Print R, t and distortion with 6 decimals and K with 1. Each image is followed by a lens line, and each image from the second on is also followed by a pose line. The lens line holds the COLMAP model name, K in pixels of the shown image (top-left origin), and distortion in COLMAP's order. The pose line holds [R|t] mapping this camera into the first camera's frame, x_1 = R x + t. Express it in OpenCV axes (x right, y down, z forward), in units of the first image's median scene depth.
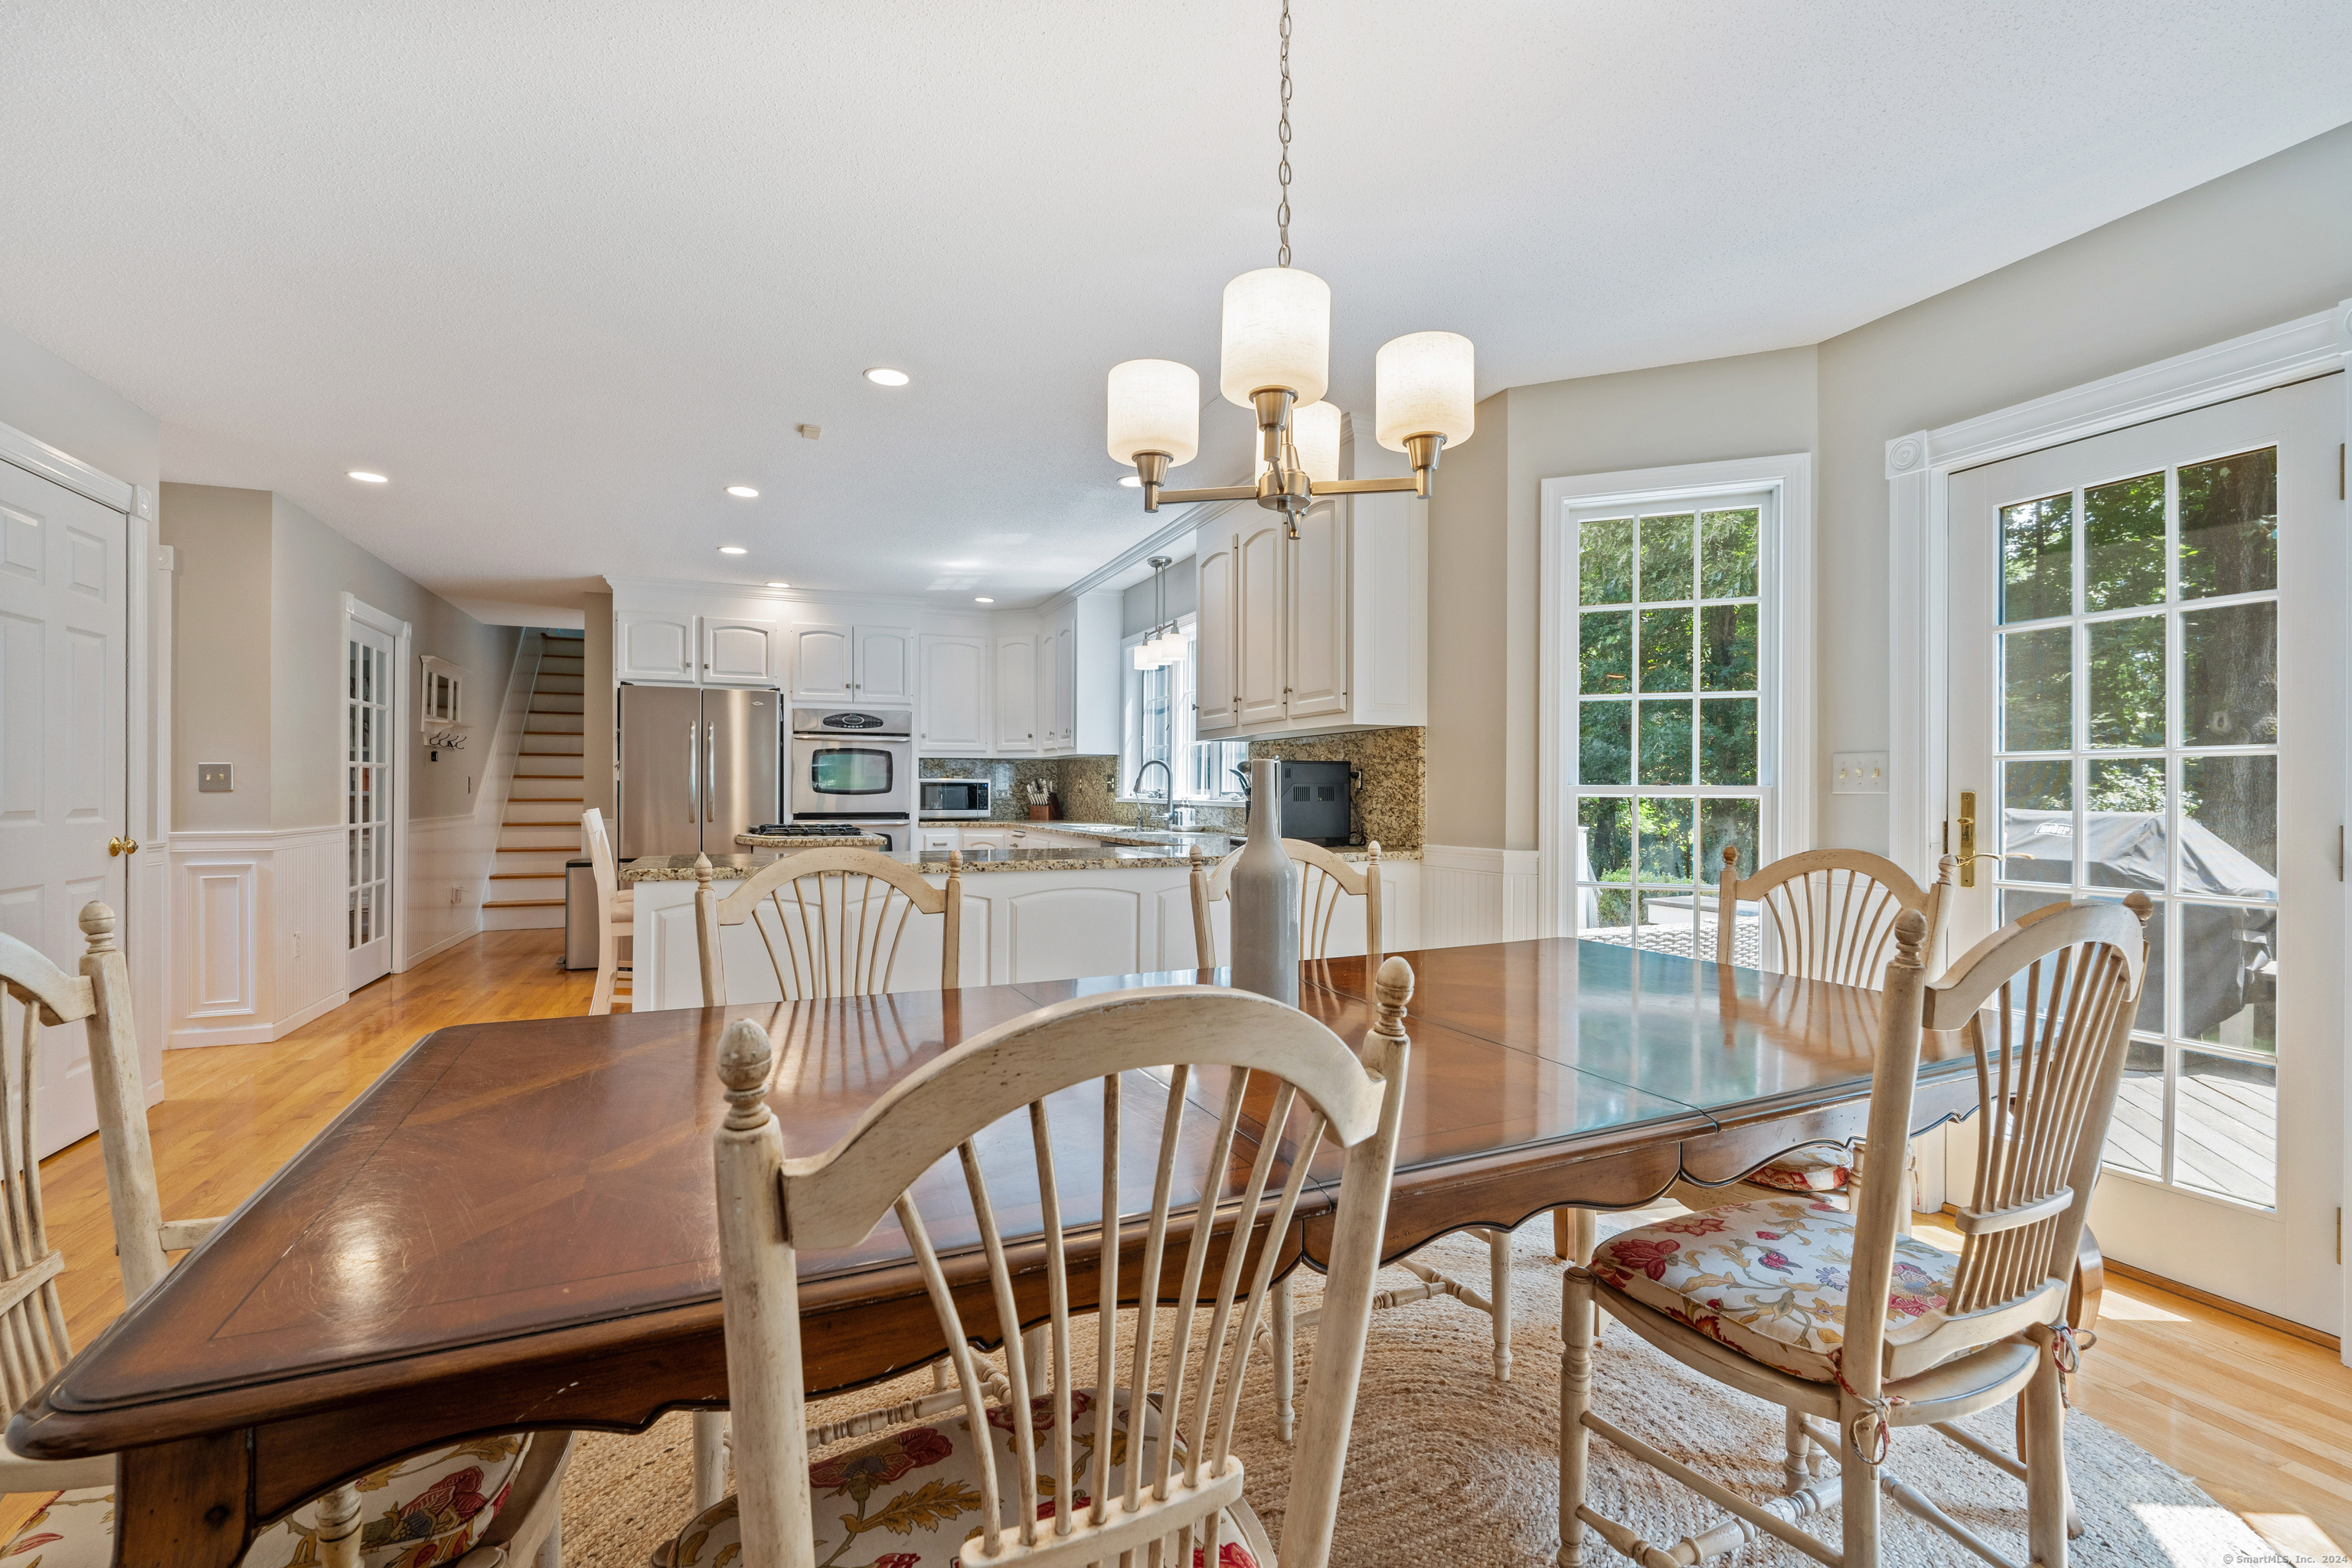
lens RADIAL K [[1041.3, 0, 1172.3], [0, 1041.3, 796.2], [0, 0, 1]] dist [-0.001130, -0.000033]
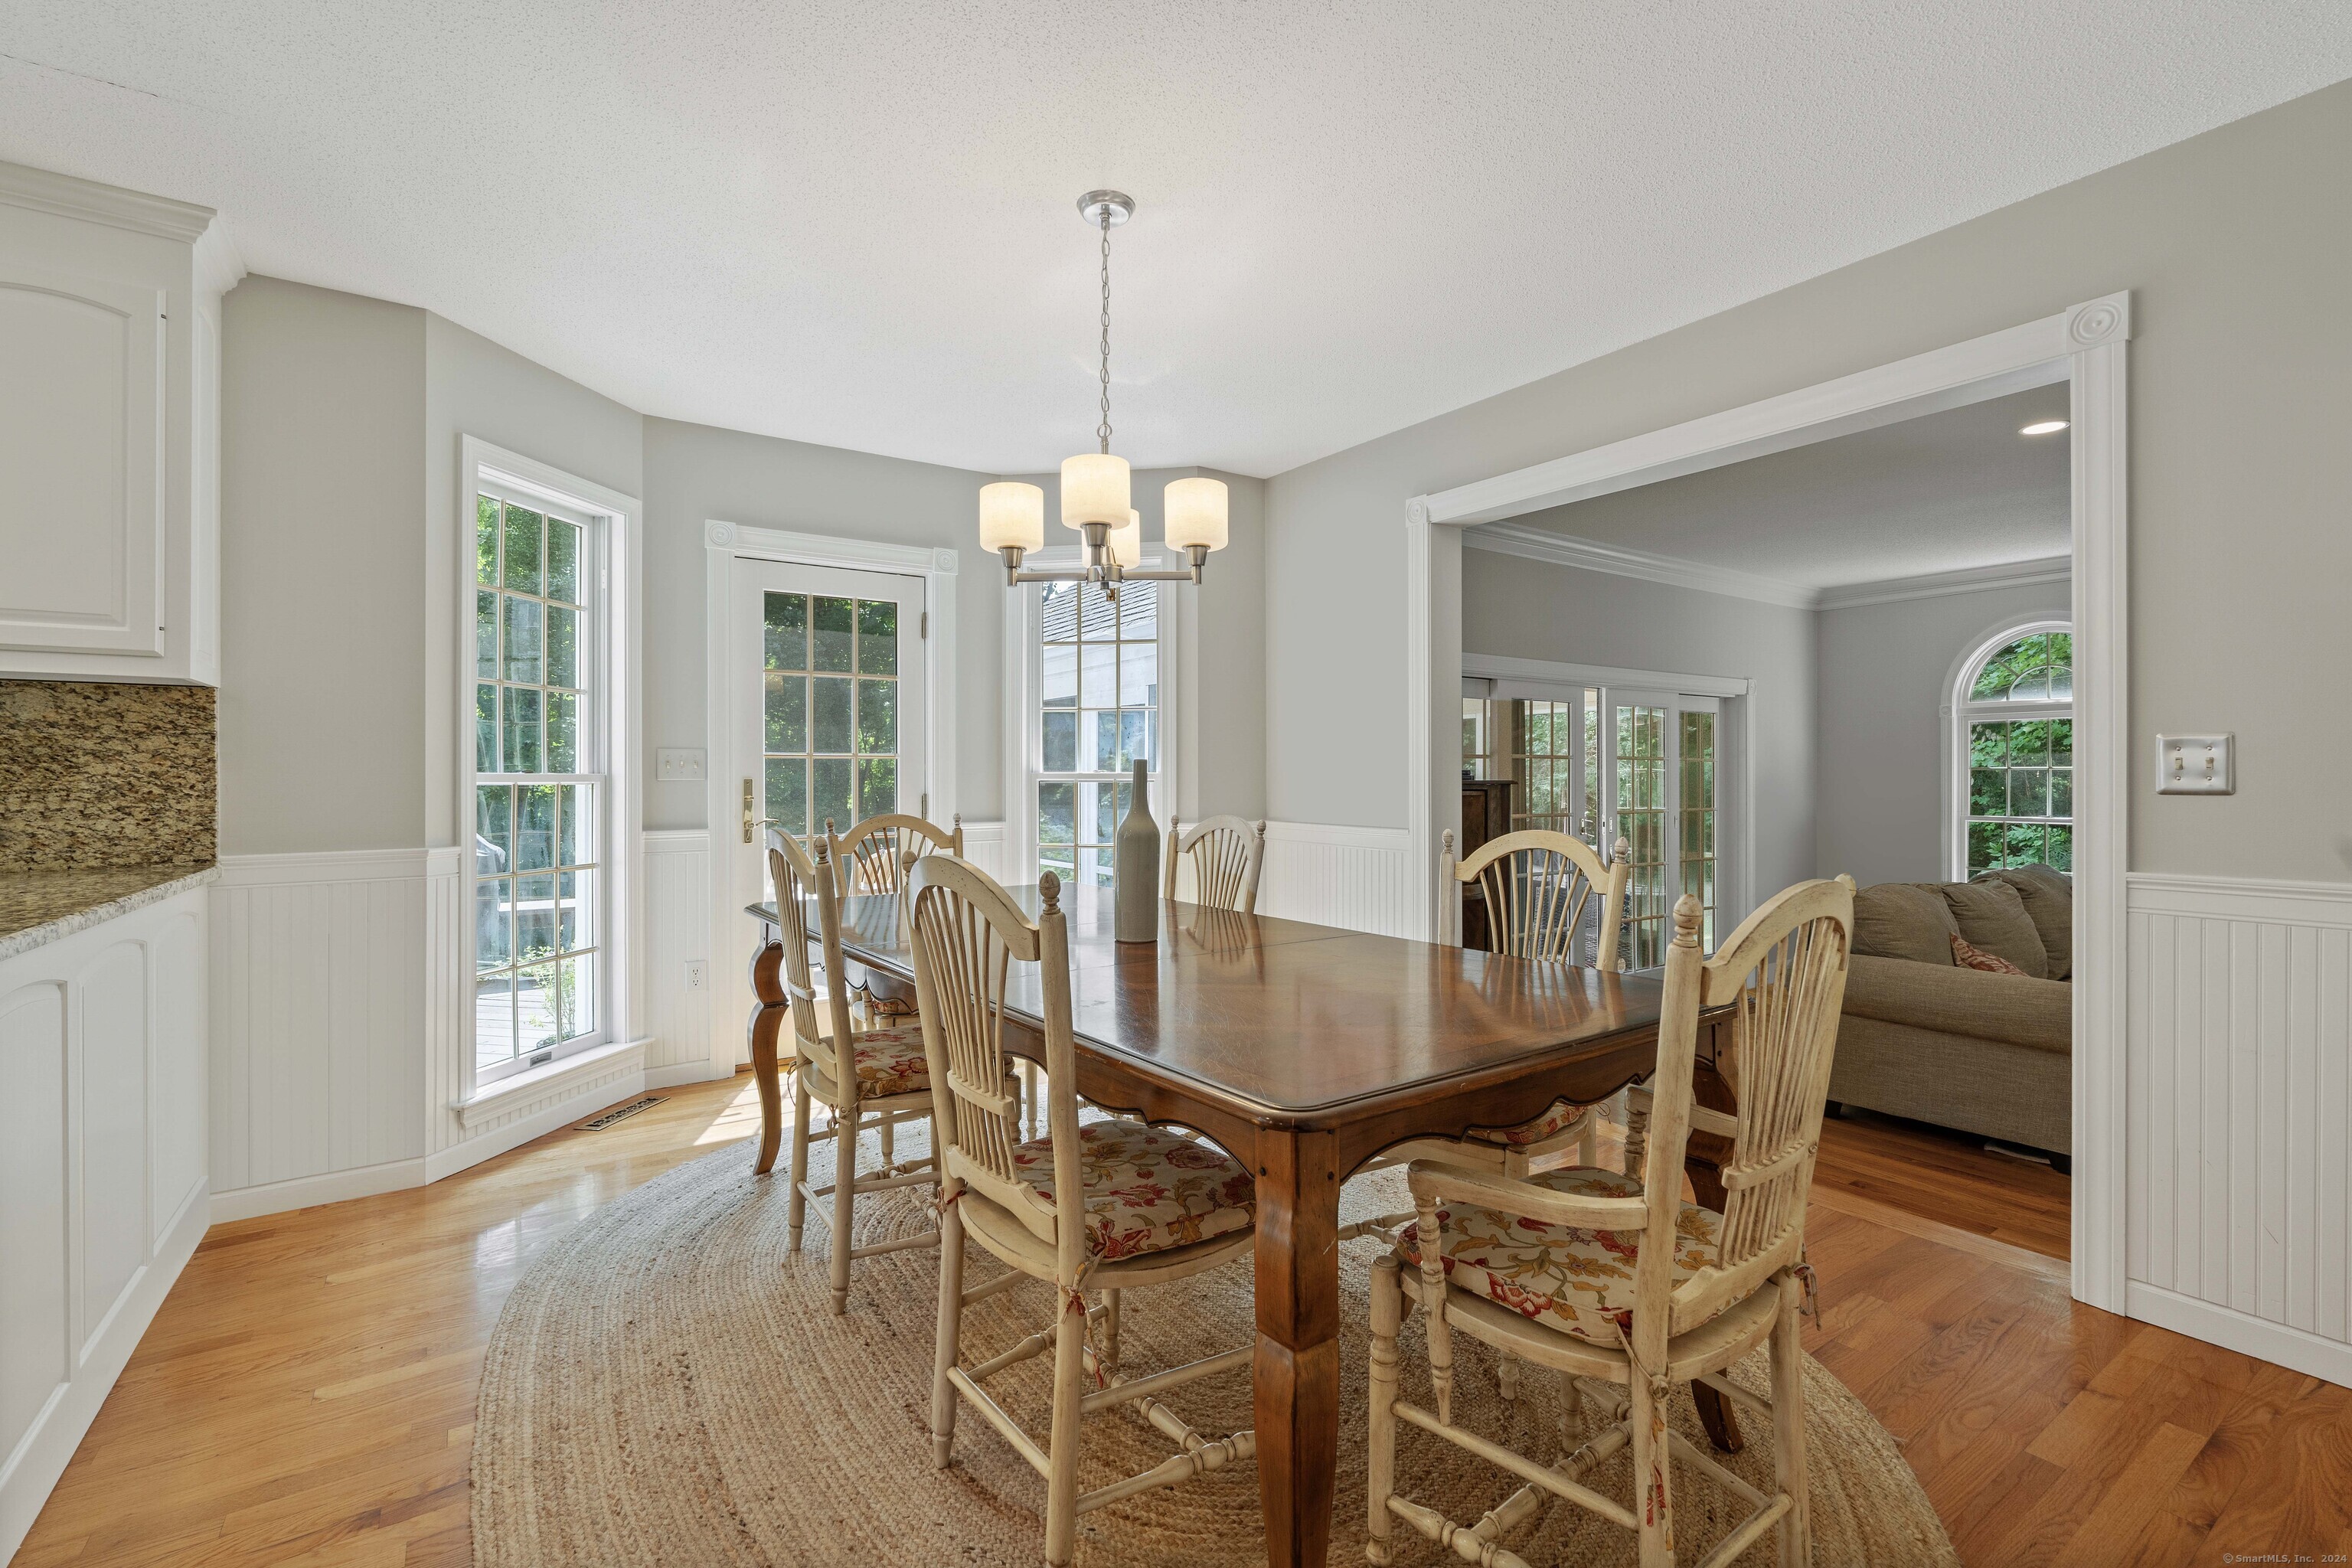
lens RADIAL K [[1029.4, 0, 1171.1], [0, 1029.4, 773.0], [0, 0, 1]] dist [-0.003300, -0.000735]
pose [[-0.160296, 0.000184, 0.987069, -0.668288], [-0.004205, 0.999991, -0.000869, -0.012575], [-0.987060, -0.004290, -0.160294, 0.578653]]
